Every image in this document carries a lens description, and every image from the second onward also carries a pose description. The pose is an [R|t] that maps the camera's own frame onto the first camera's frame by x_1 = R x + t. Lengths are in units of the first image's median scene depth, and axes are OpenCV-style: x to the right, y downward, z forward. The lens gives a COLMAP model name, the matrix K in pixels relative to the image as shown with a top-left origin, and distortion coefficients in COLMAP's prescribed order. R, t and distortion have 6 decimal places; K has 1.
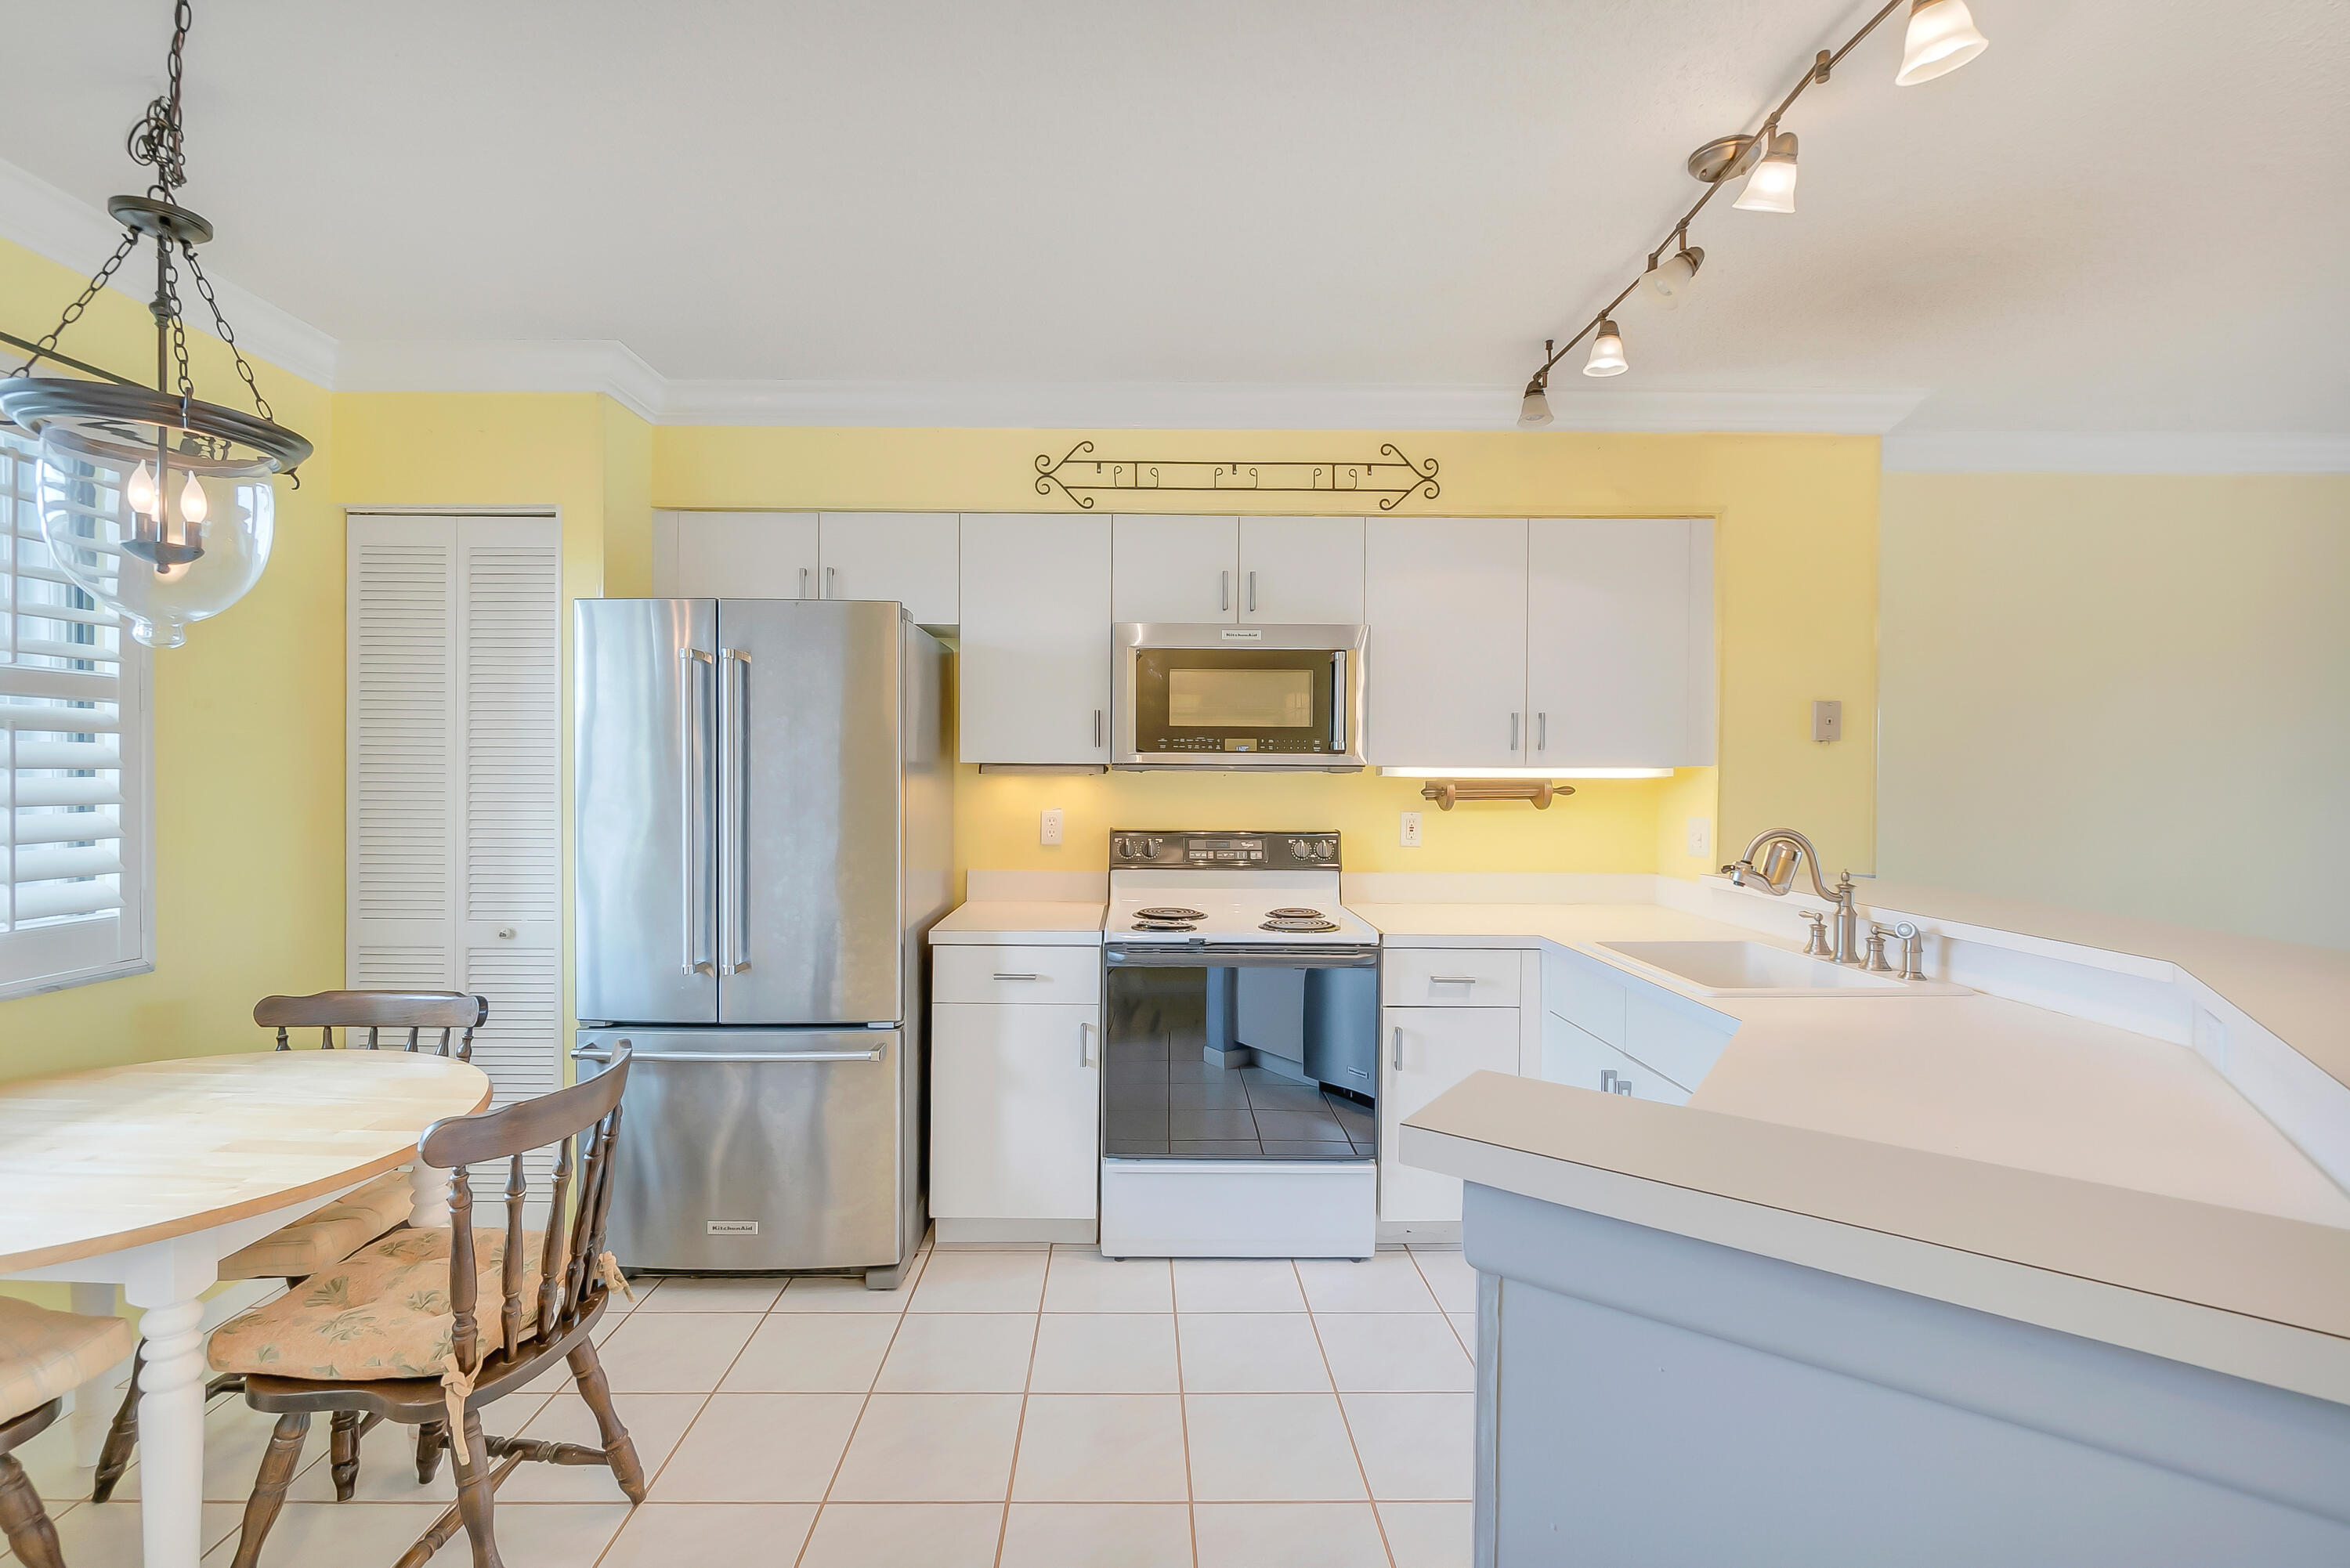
lens RADIAL K [[1040.5, 0, 1160.6], [0, 1040.5, 787.7], [0, 0, 1]] dist [-0.003178, -0.000272]
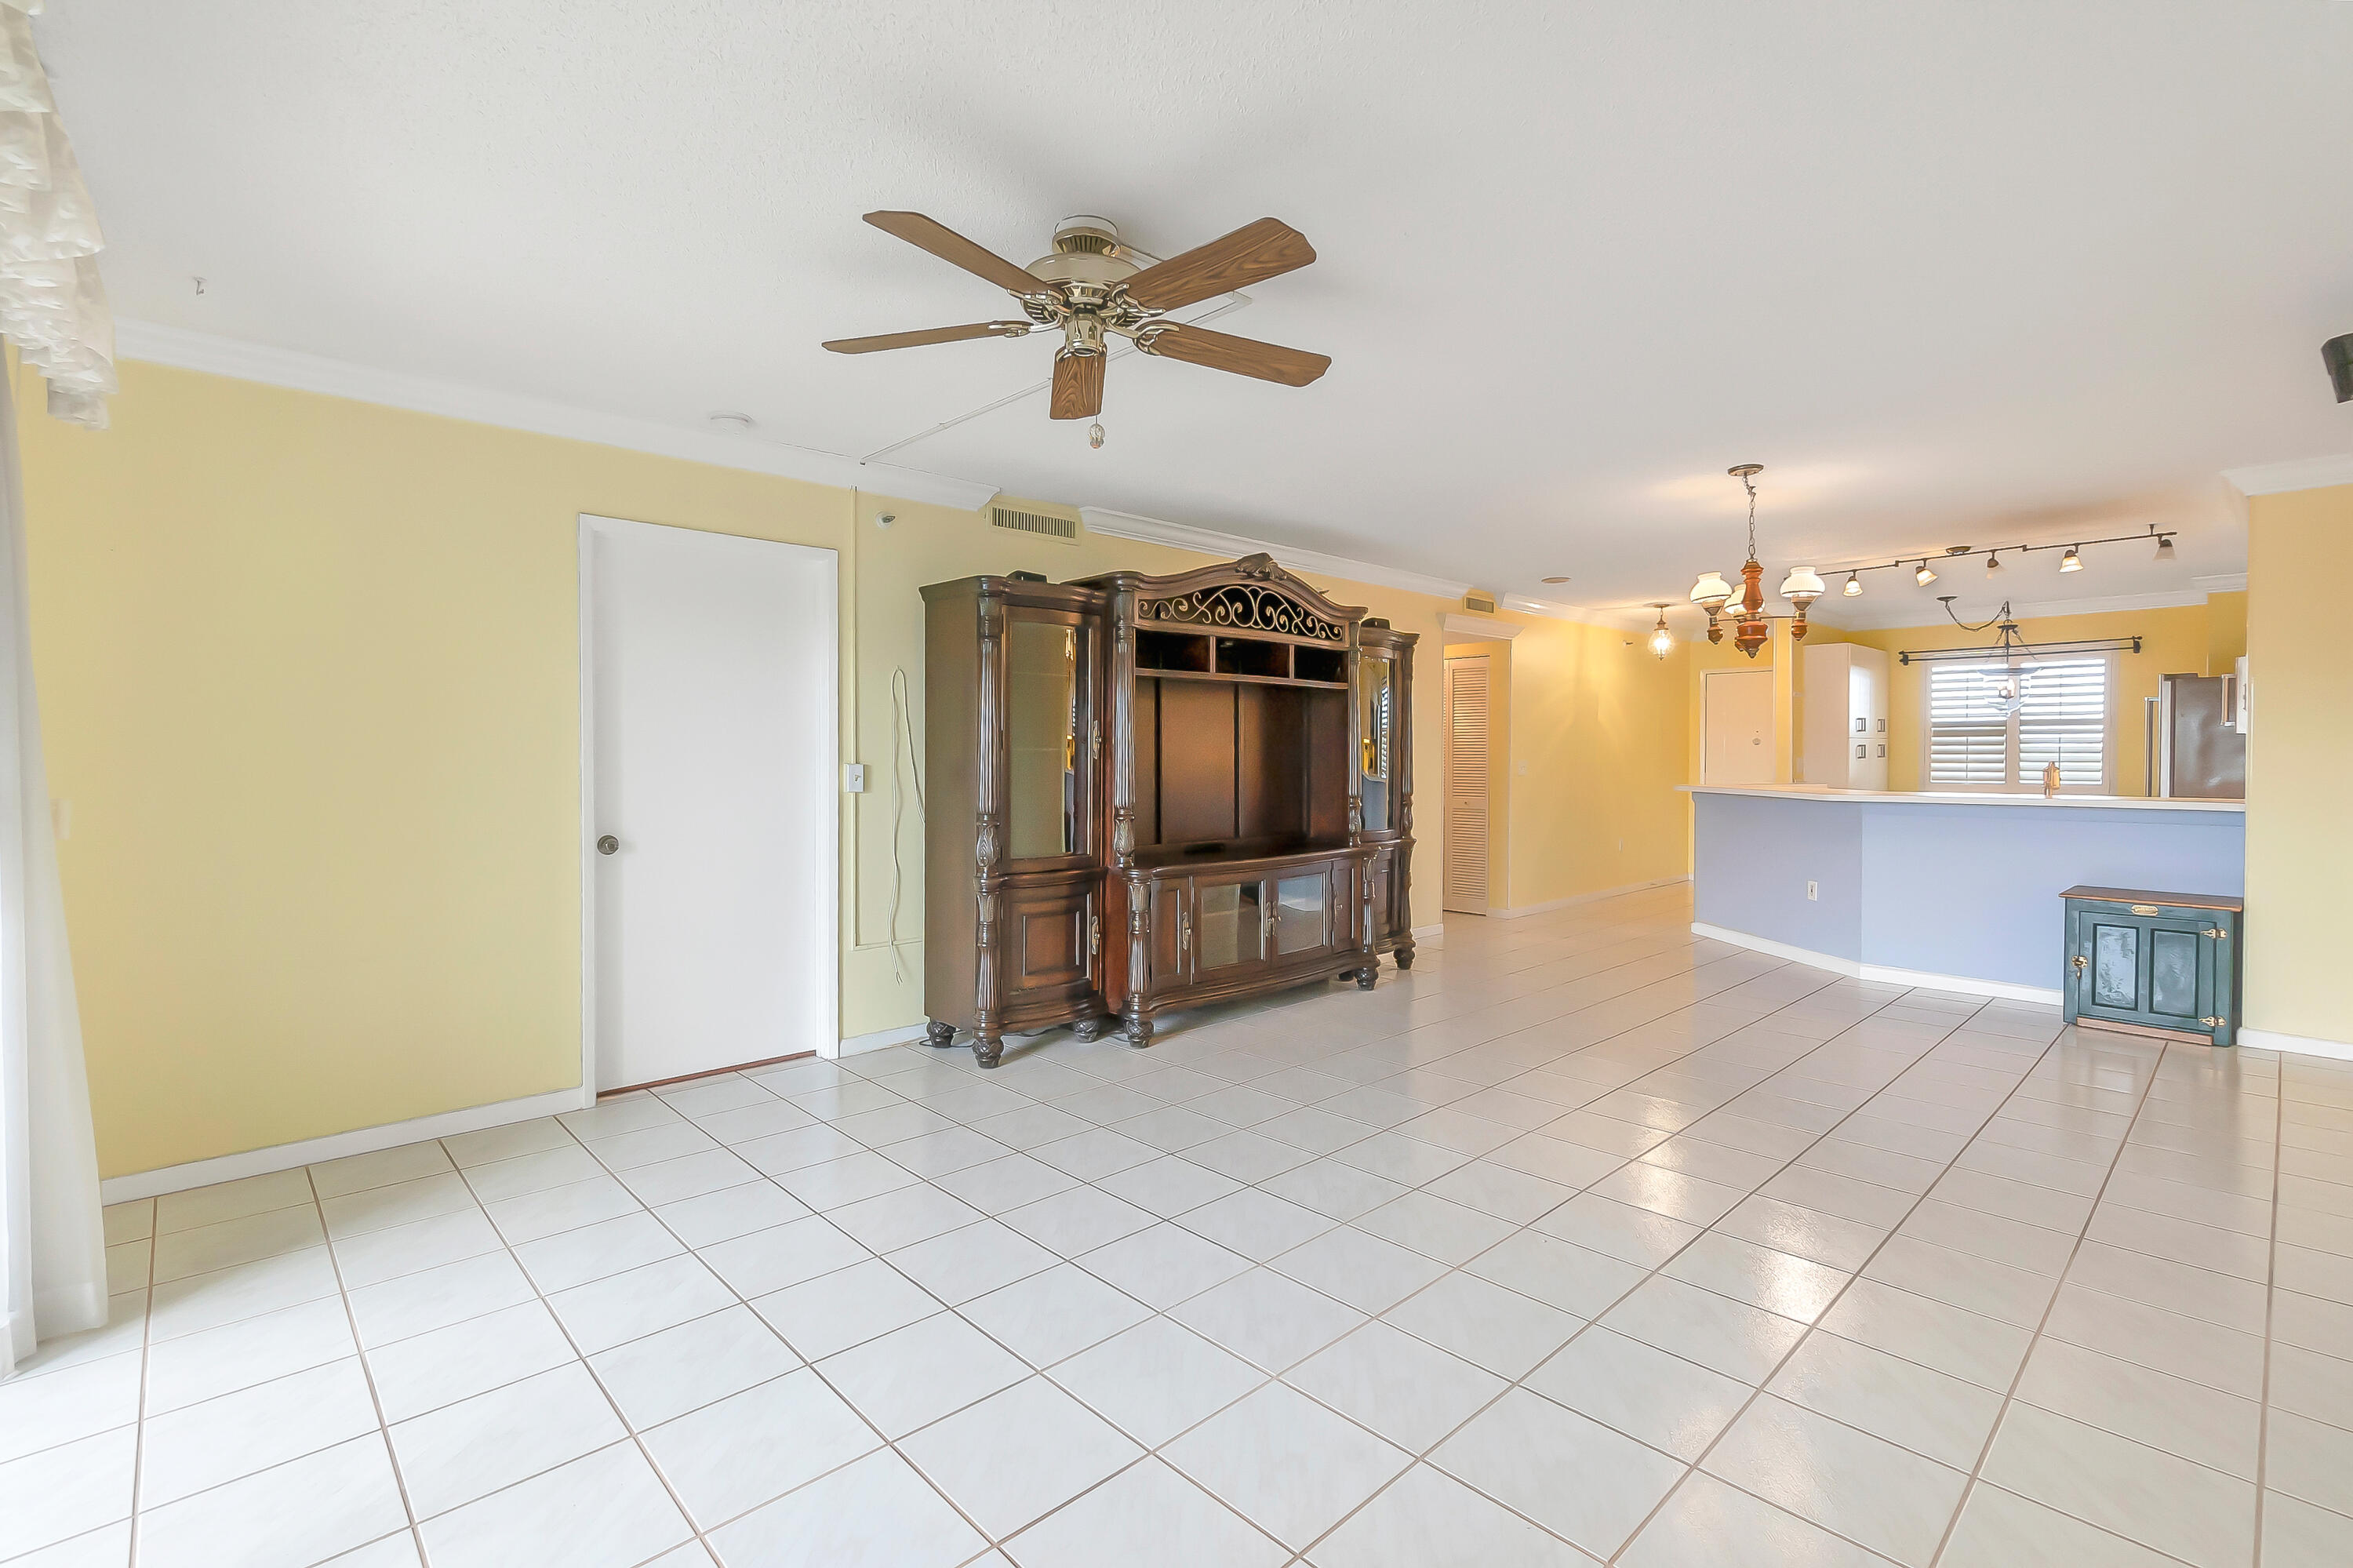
lens RADIAL K [[1070.3, 0, 1127.8], [0, 1070.3, 742.6], [0, 0, 1]] dist [-0.000422, 0.000043]
pose [[-0.765736, -0.002106, -0.643152, 2.904361], [-0.010684, 0.999898, 0.009446, -0.012905], [0.643066, 0.014104, -0.765680, 1.198724]]
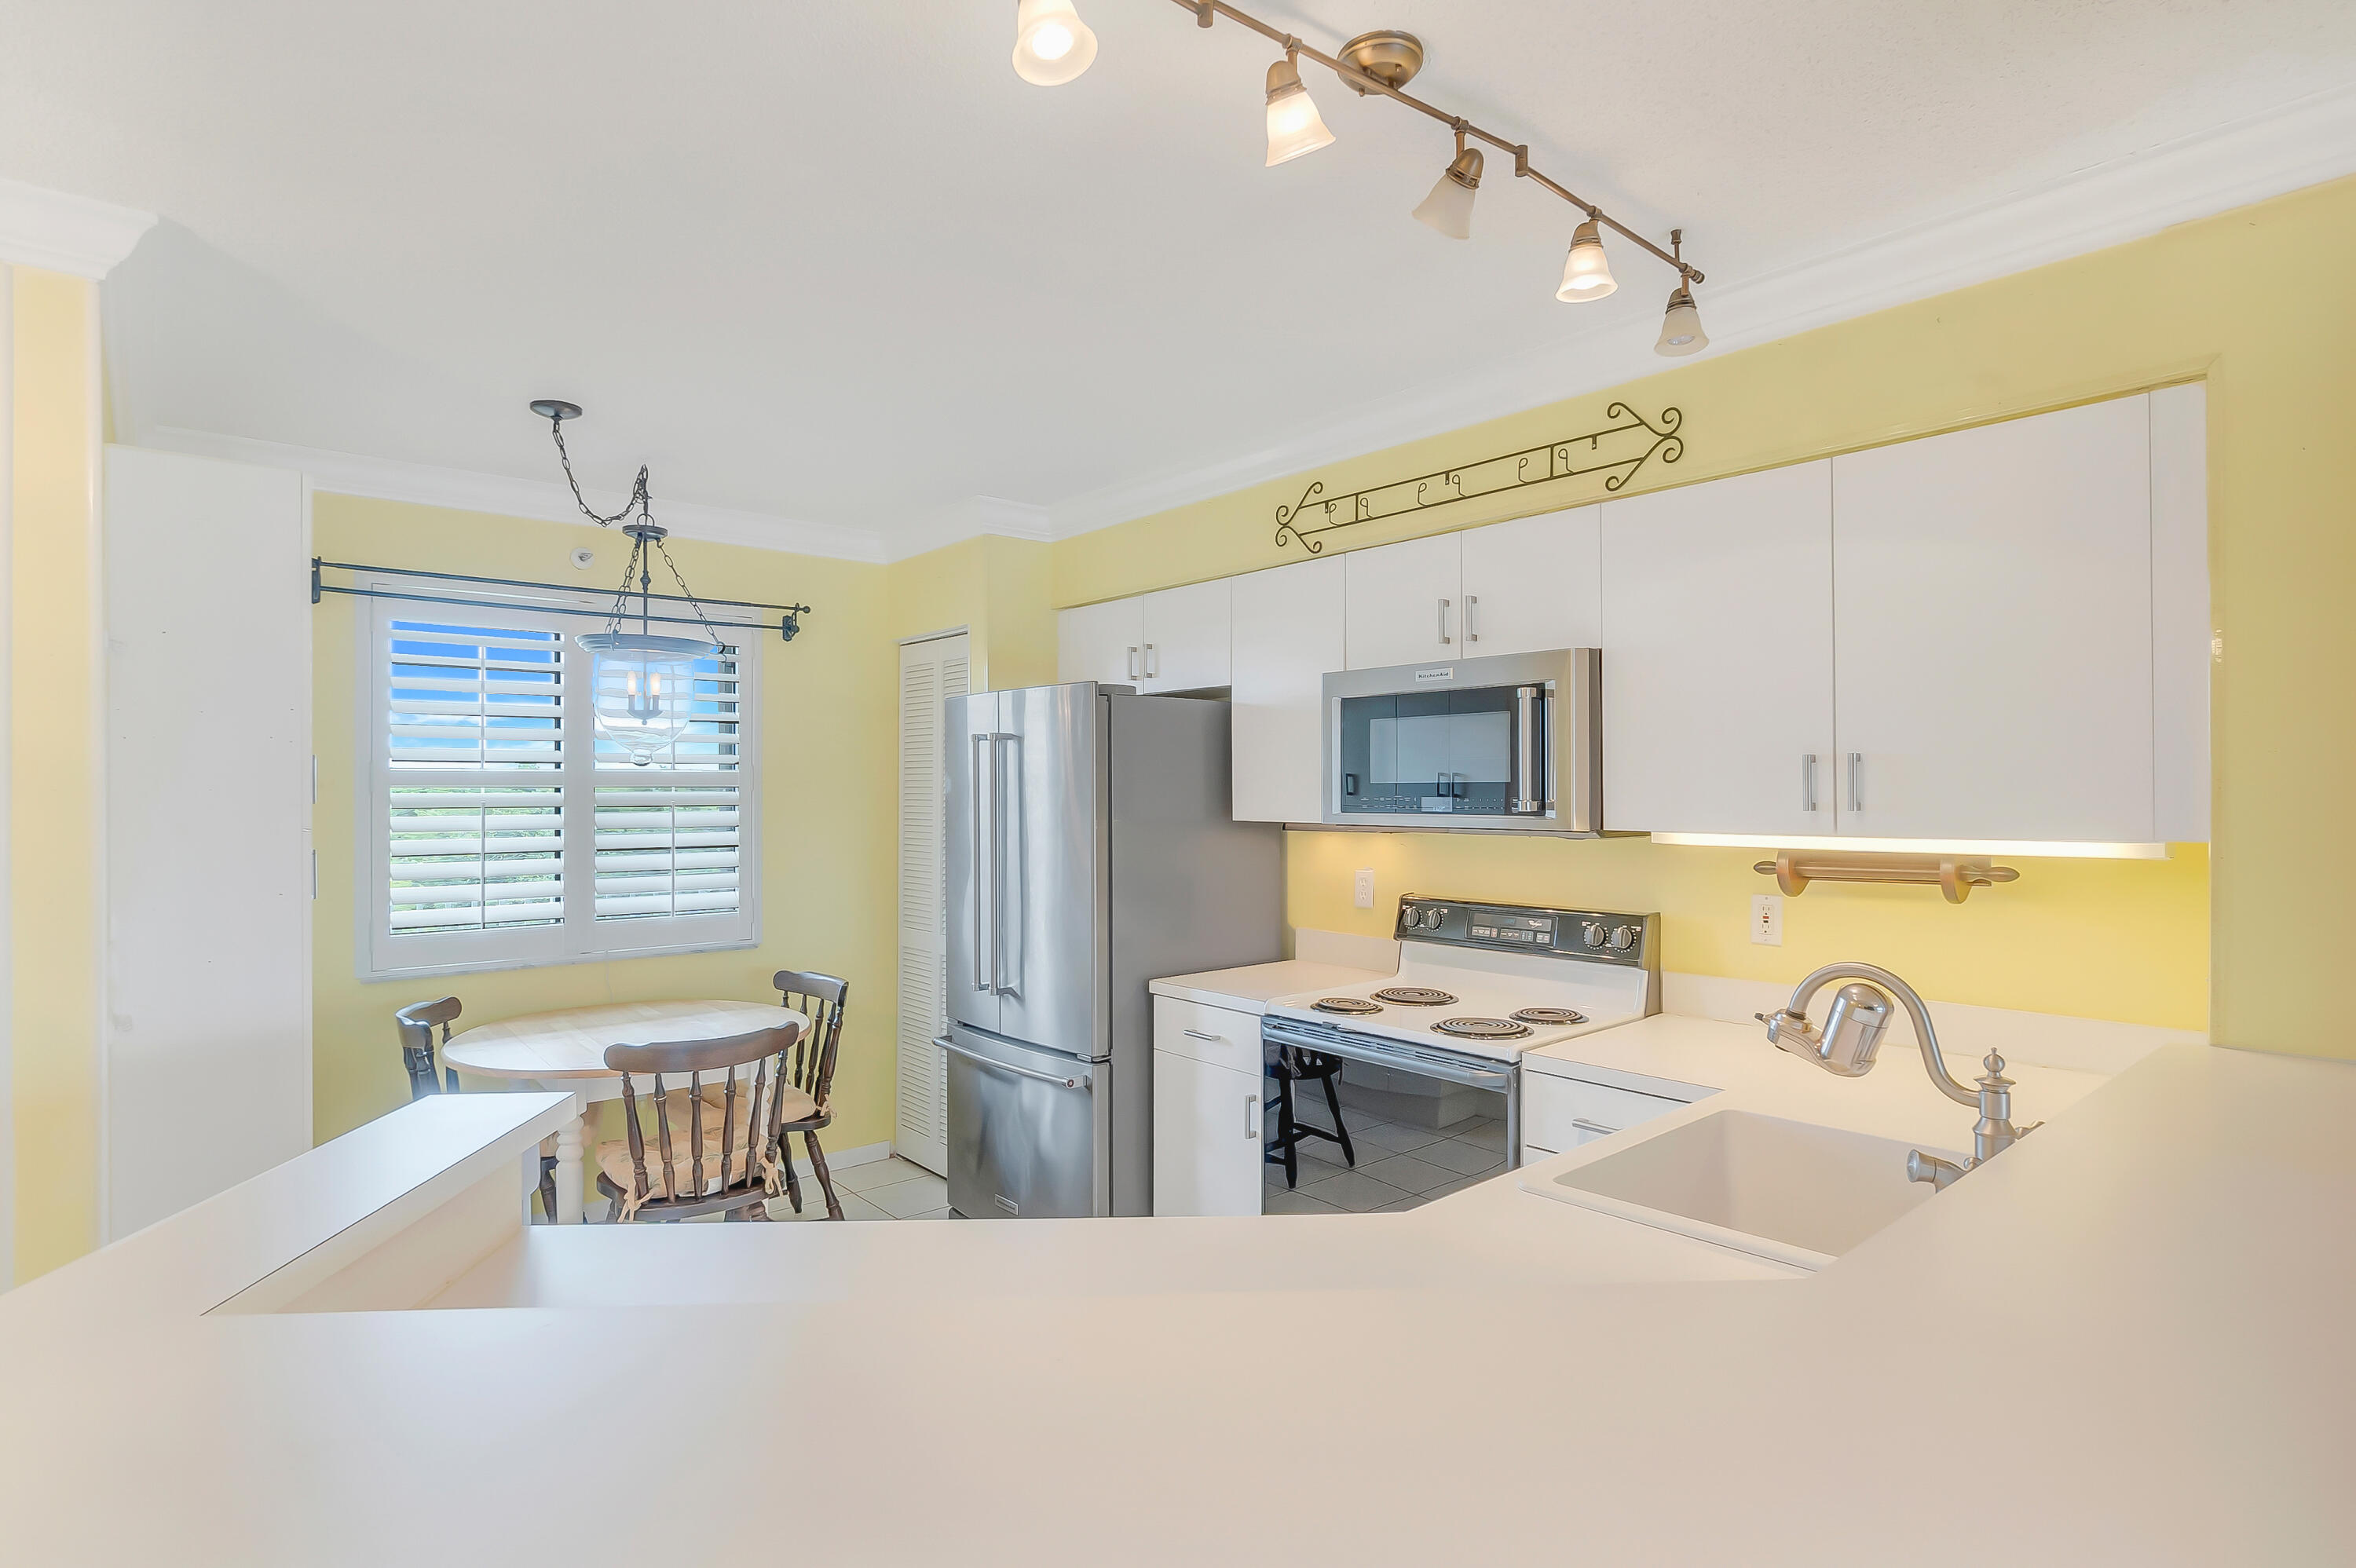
lens RADIAL K [[1210.6, 0, 1169.3], [0, 1210.6, 787.5], [0, 0, 1]] dist [-0.000277, -0.000133]
pose [[0.637629, -0.009650, -0.770283, 0.691506], [-0.005004, 0.999849, -0.016668, -0.037255], [0.770327, 0.014483, 0.637484, 0.201961]]
